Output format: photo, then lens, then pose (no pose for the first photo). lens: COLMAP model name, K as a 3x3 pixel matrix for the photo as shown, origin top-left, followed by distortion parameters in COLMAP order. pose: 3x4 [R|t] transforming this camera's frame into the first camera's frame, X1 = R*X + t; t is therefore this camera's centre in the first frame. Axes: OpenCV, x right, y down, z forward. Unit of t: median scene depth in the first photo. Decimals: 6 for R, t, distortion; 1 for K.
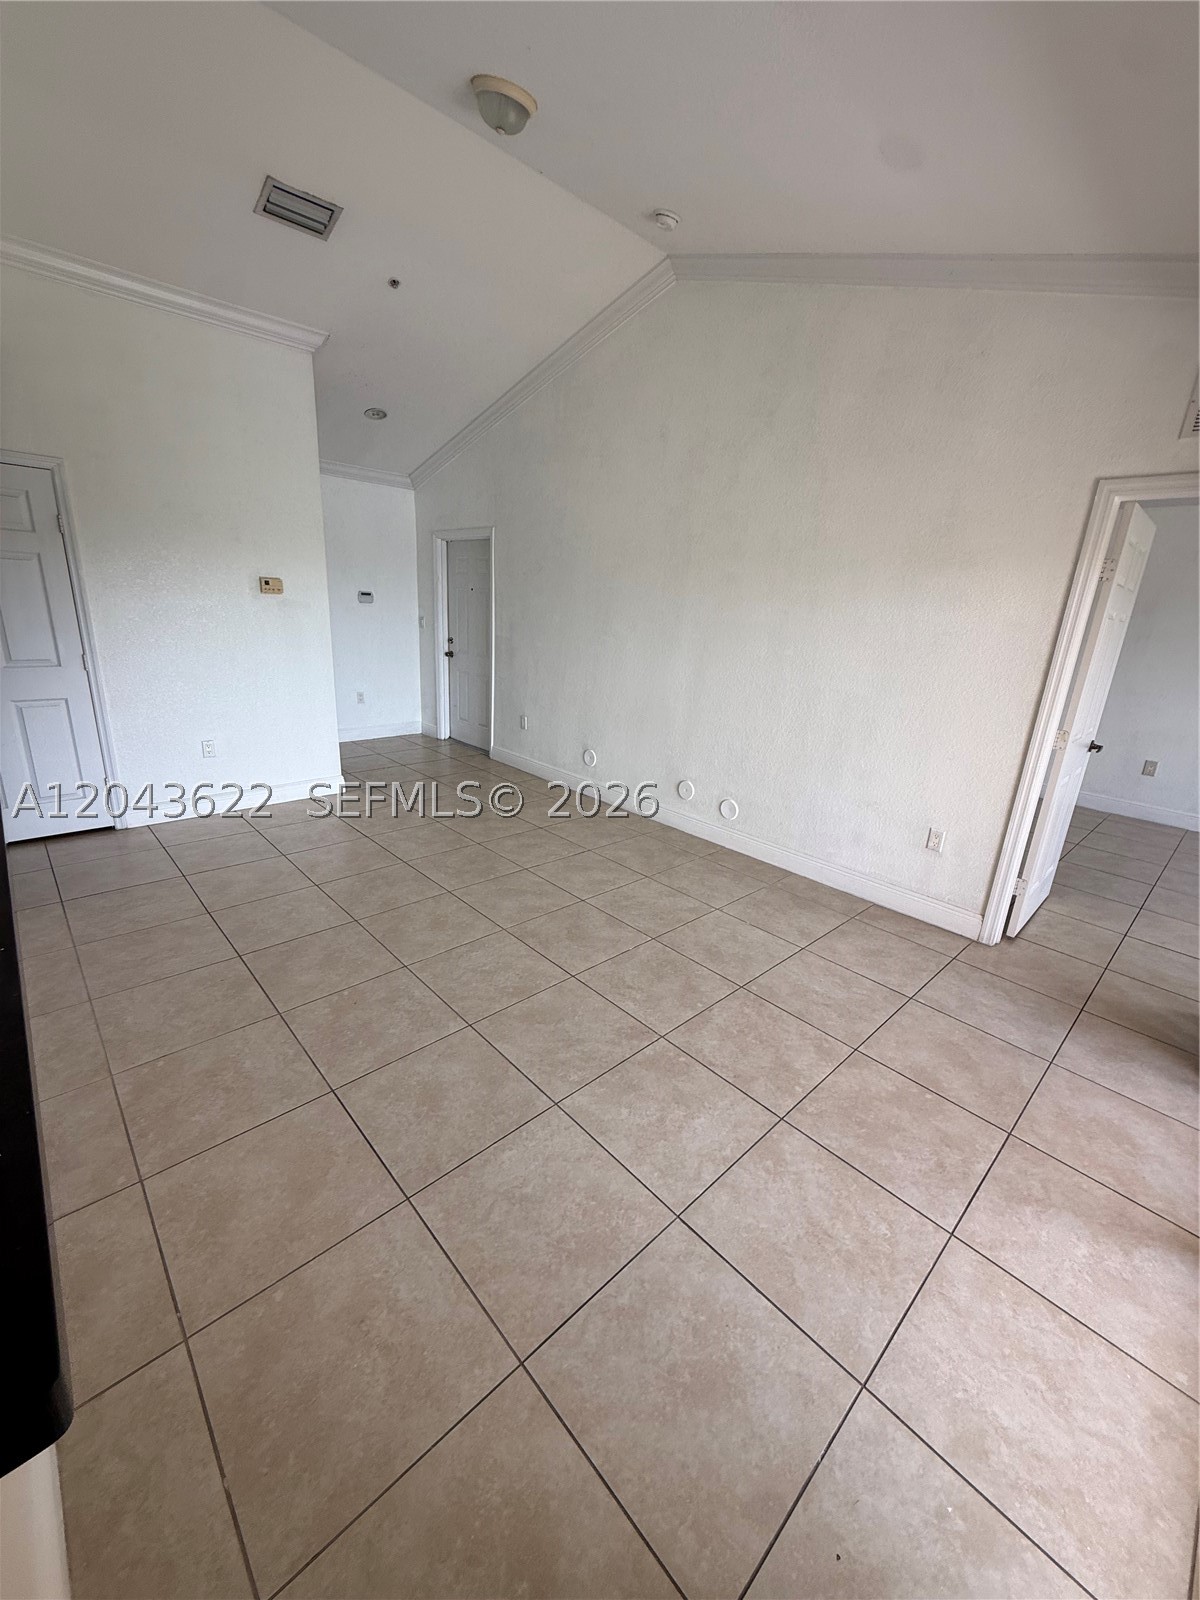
lens RADIAL K [[637.3, 0, 600.0], [0, 637.3, 800.0], [0, 0, 1]] dist [0.000411, -0.000180]
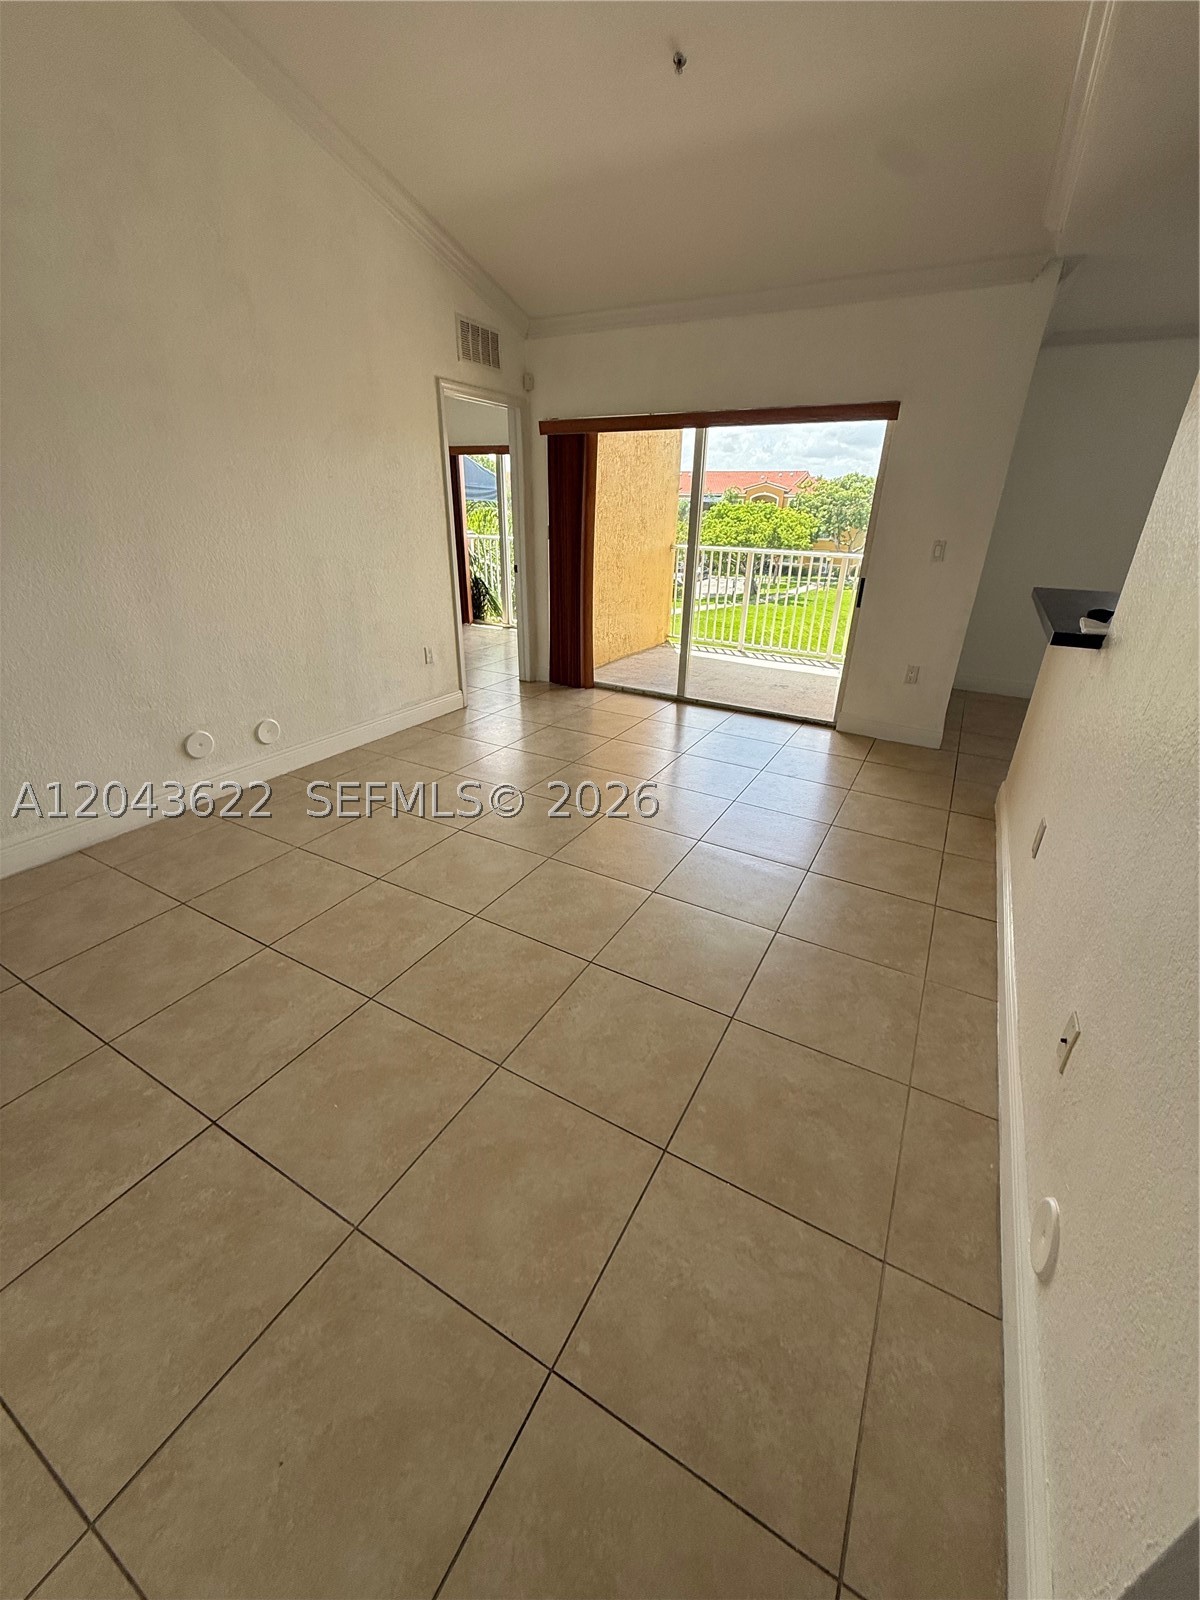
lens RADIAL K [[637.3, 0, 600.0], [0, 637.3, 800.0], [0, 0, 1]] dist [0.000411, -0.000180]
pose [[-0.298929, -0.458657, 0.836825, -0.716223], [0.252043, 0.807834, 0.532802, -0.267034], [-0.920389, 0.370185, -0.125884, 0.804545]]
